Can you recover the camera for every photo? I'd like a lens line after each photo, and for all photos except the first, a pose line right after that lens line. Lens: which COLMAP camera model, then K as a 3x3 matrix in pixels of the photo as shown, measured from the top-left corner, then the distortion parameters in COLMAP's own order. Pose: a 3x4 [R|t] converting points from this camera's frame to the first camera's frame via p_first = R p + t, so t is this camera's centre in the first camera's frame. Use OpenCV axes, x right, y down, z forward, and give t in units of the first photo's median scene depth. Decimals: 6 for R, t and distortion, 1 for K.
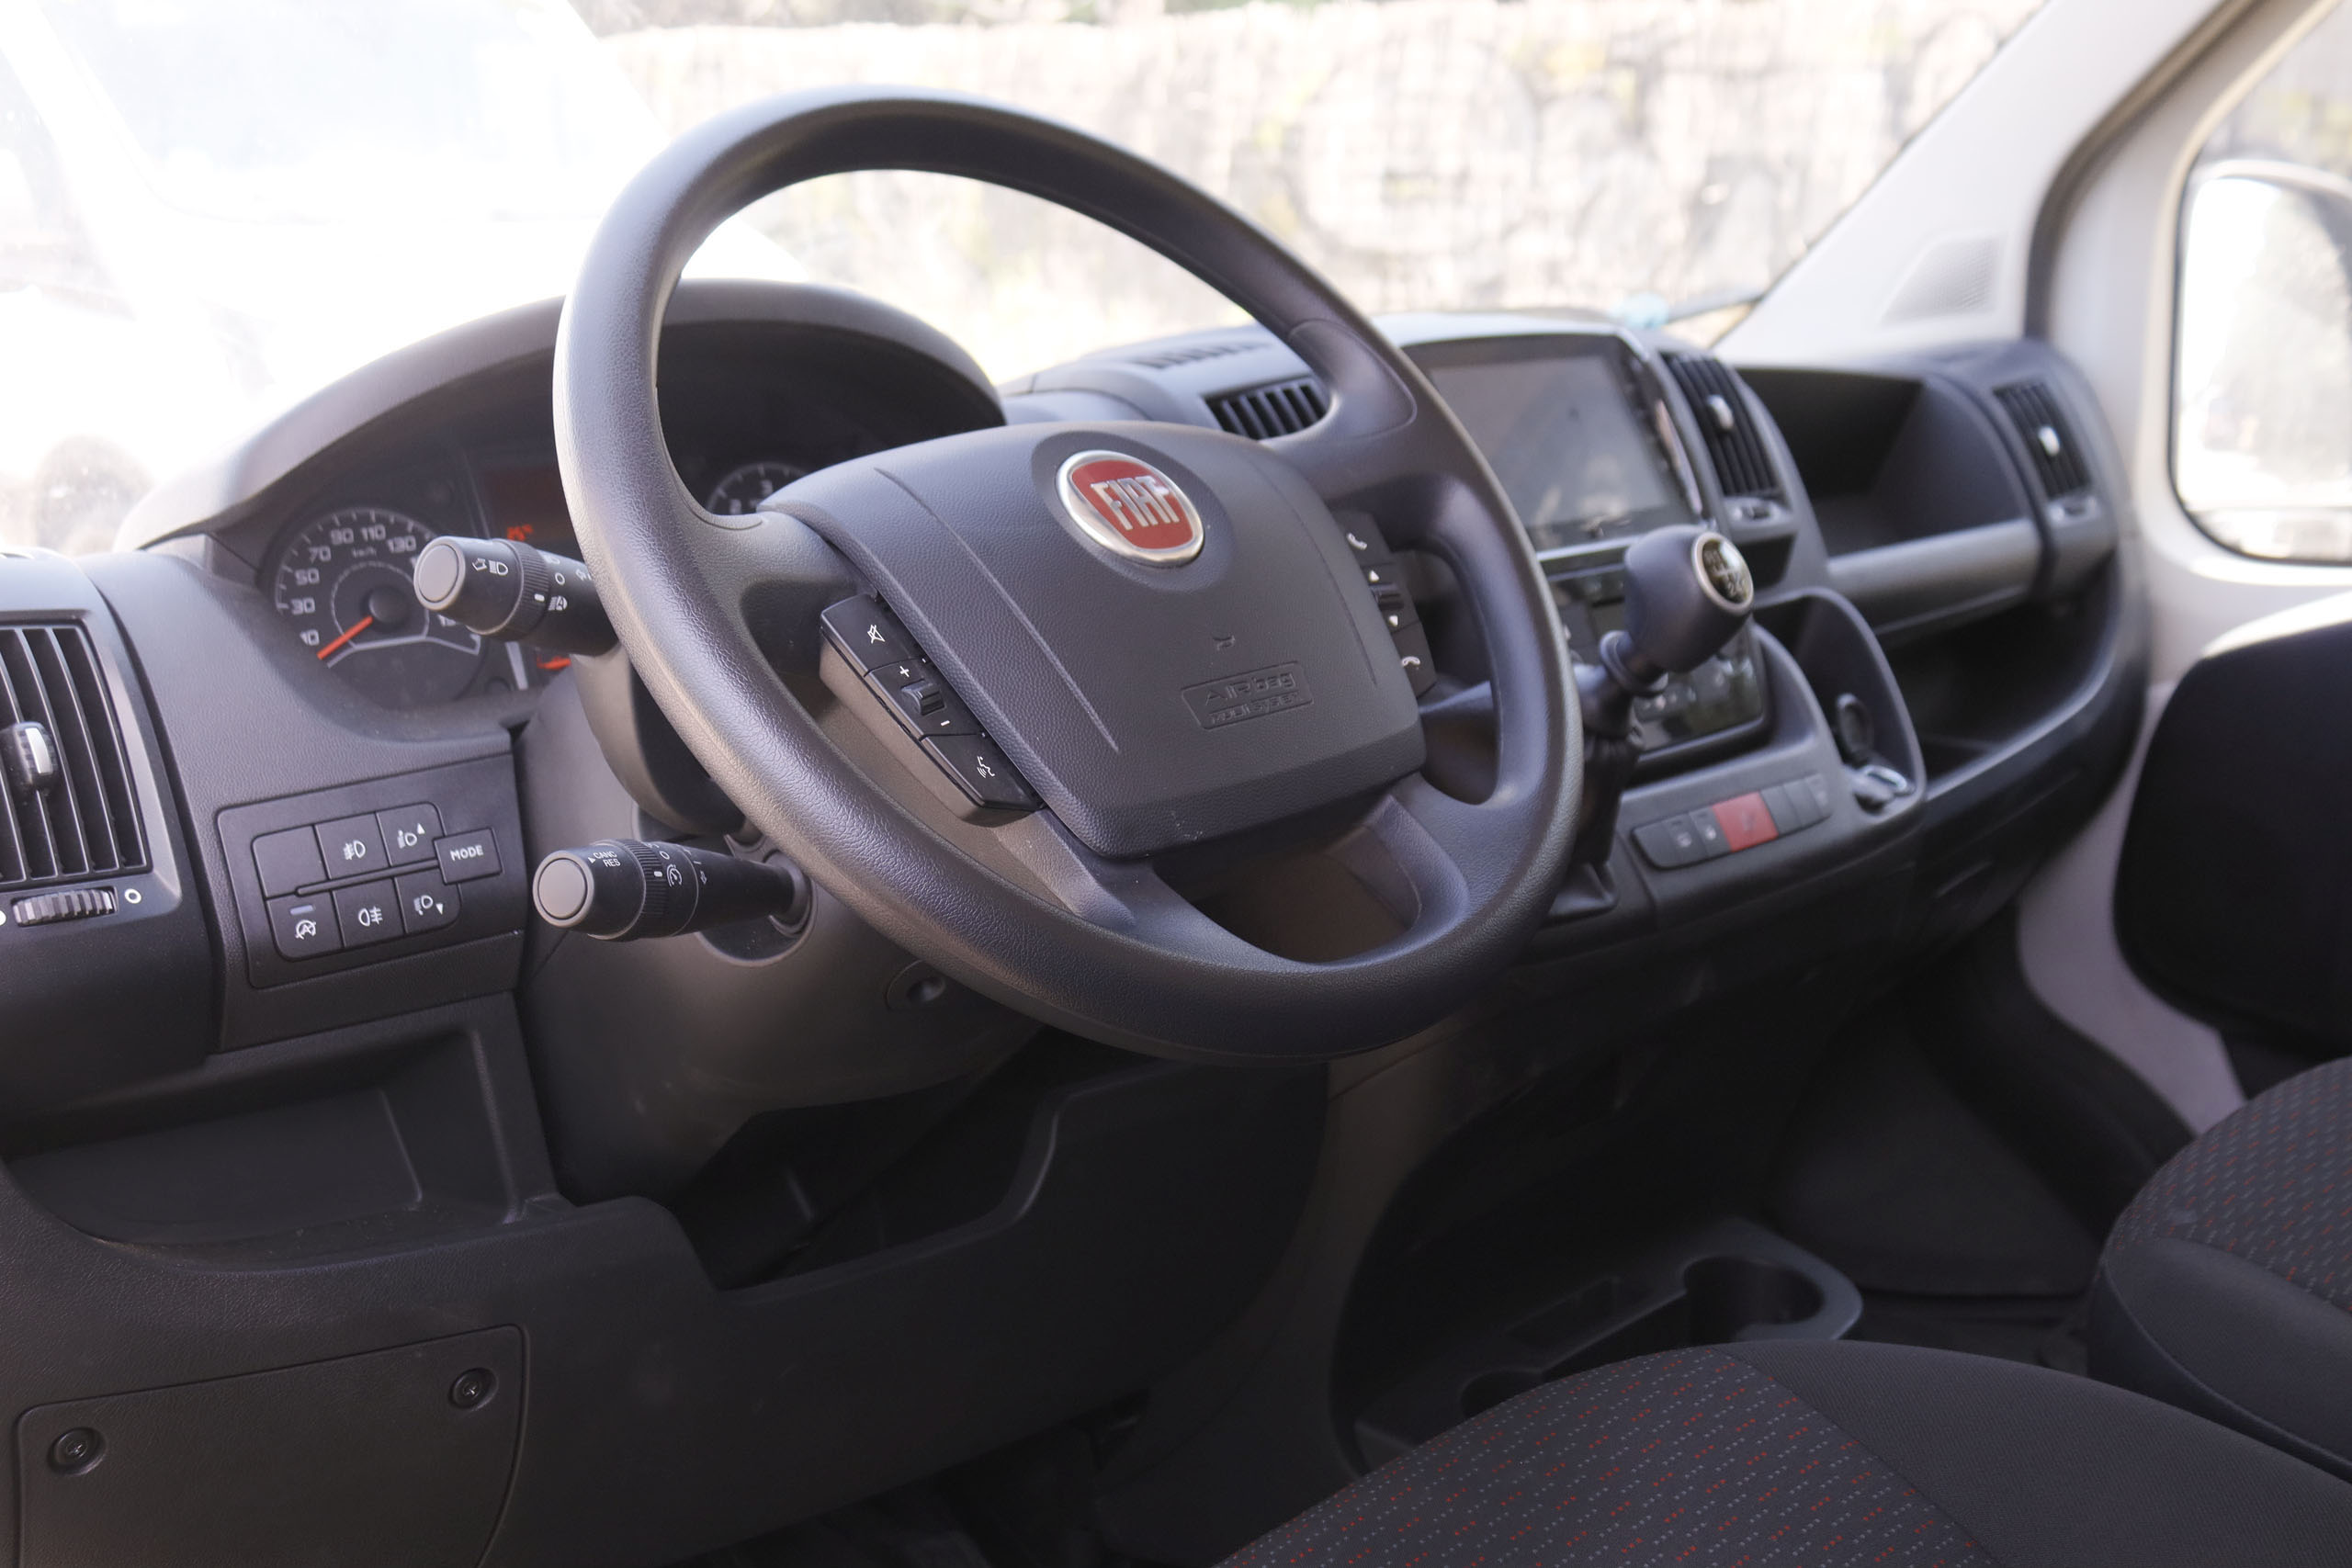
lens RADIAL K [[2252.4, 0, 1176.0], [0, 2252.4, 784.0], [0, 0, 1]] dist [-0.145128, 0.109134]
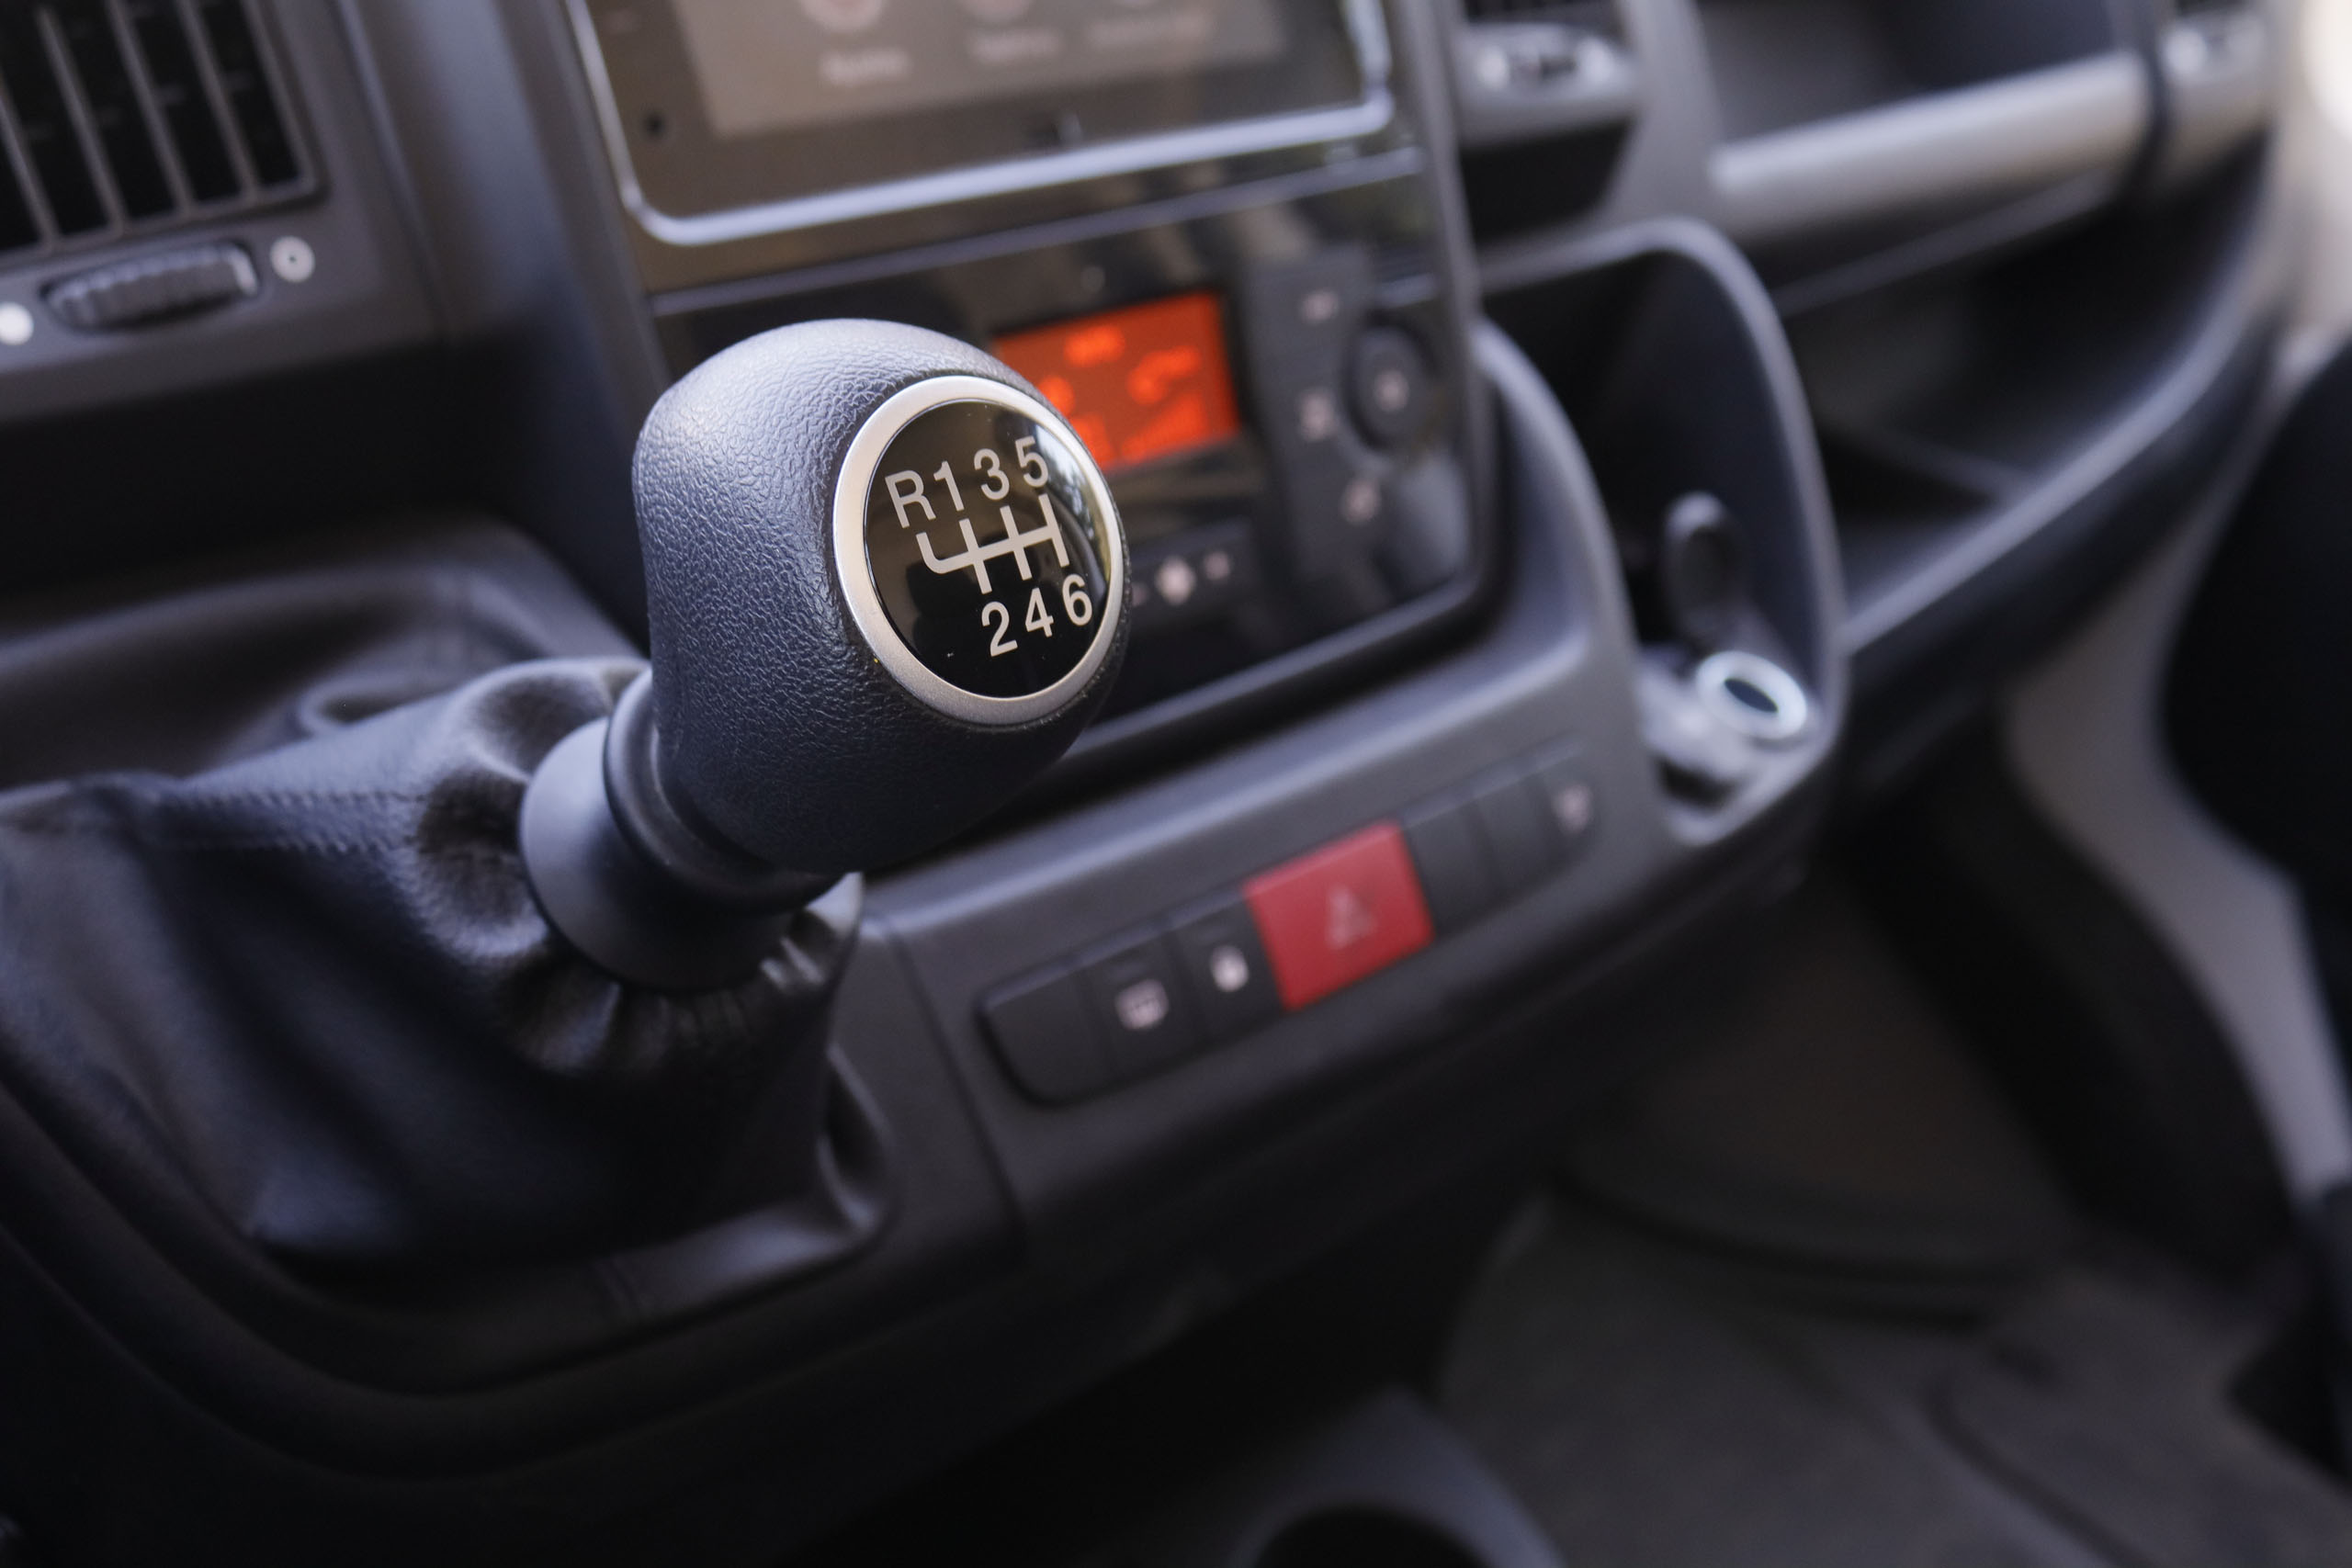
lens RADIAL K [[2252.4, 0, 1176.0], [0, 2252.4, 784.0], [0, 0, 1]] dist [-0.145128, 0.109134]
pose [[0.997916, 0.062430, 0.016291, 0.188233], [-0.064511, 0.961037, 0.268786, -0.097206], [0.001124, -0.269277, 0.963062, 0.536076]]
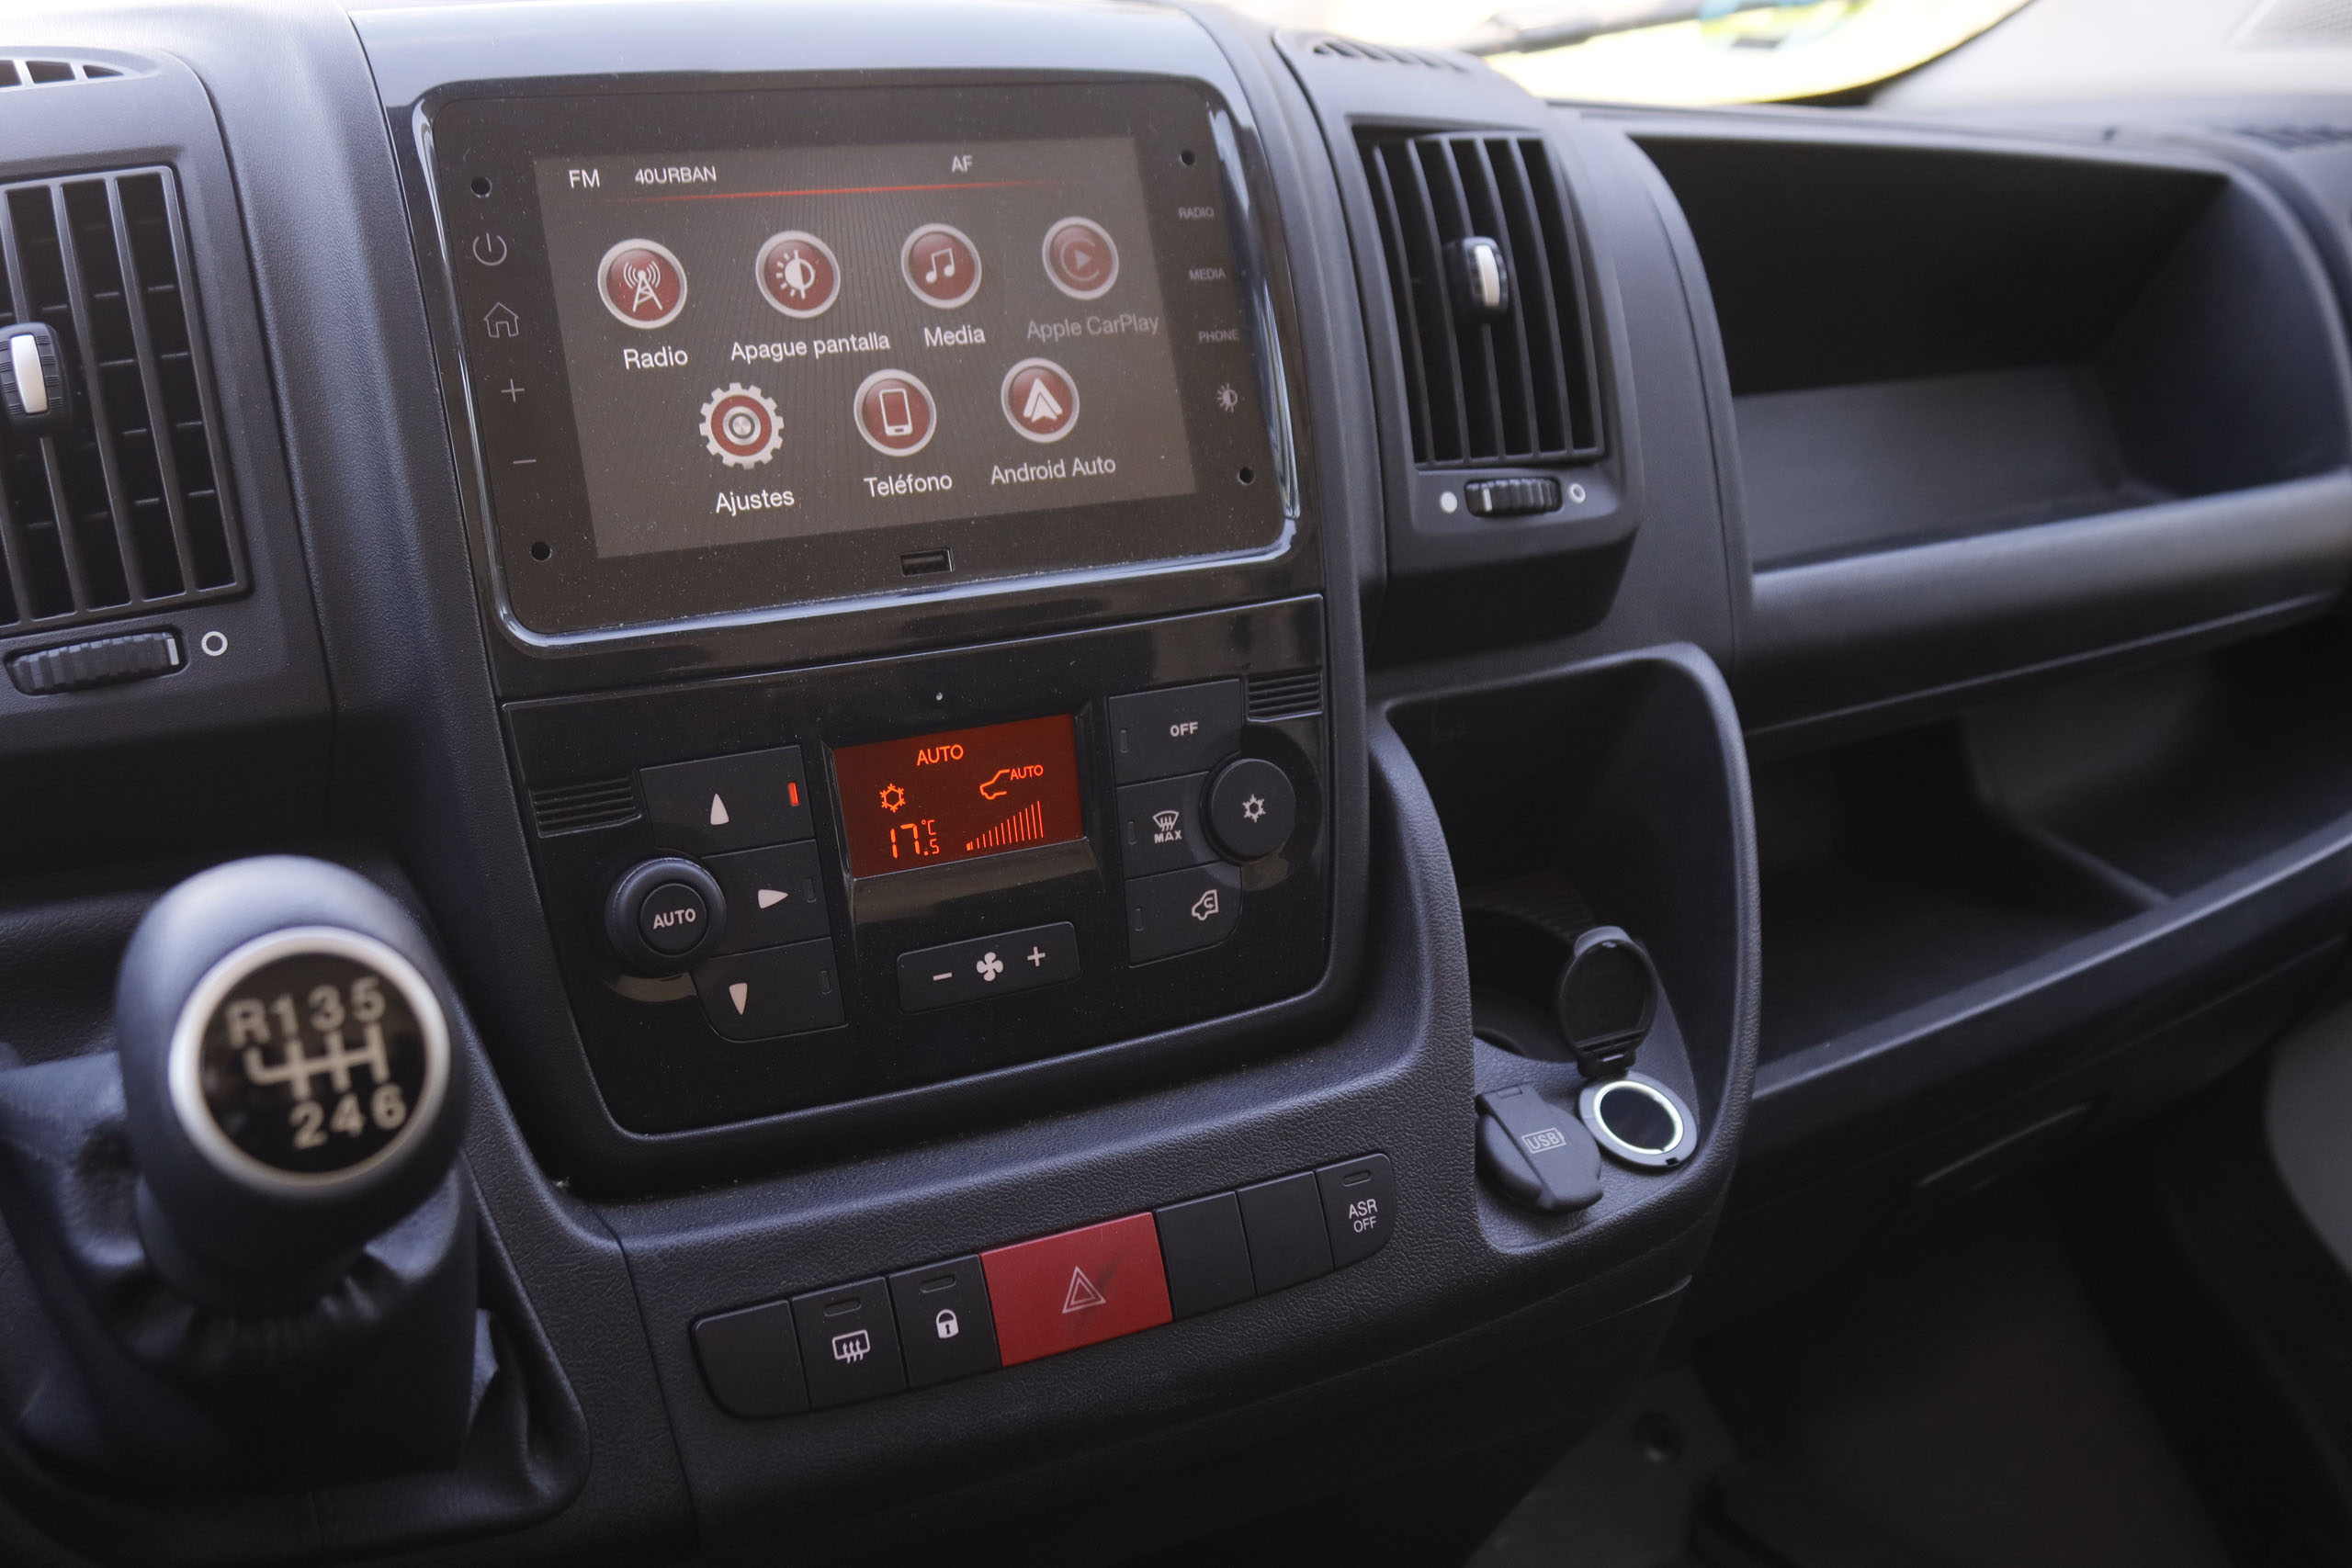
lens RADIAL K [[2252.4, 0, 1176.0], [0, 2252.4, 784.0], [0, 0, 1]] dist [-0.145128, 0.109134]
pose [[0.966884, 0.184971, -0.175846, 0.288857], [-0.148120, 0.967789, 0.203580, -0.150717], [0.207838, -0.170791, 0.963137, 0.513629]]
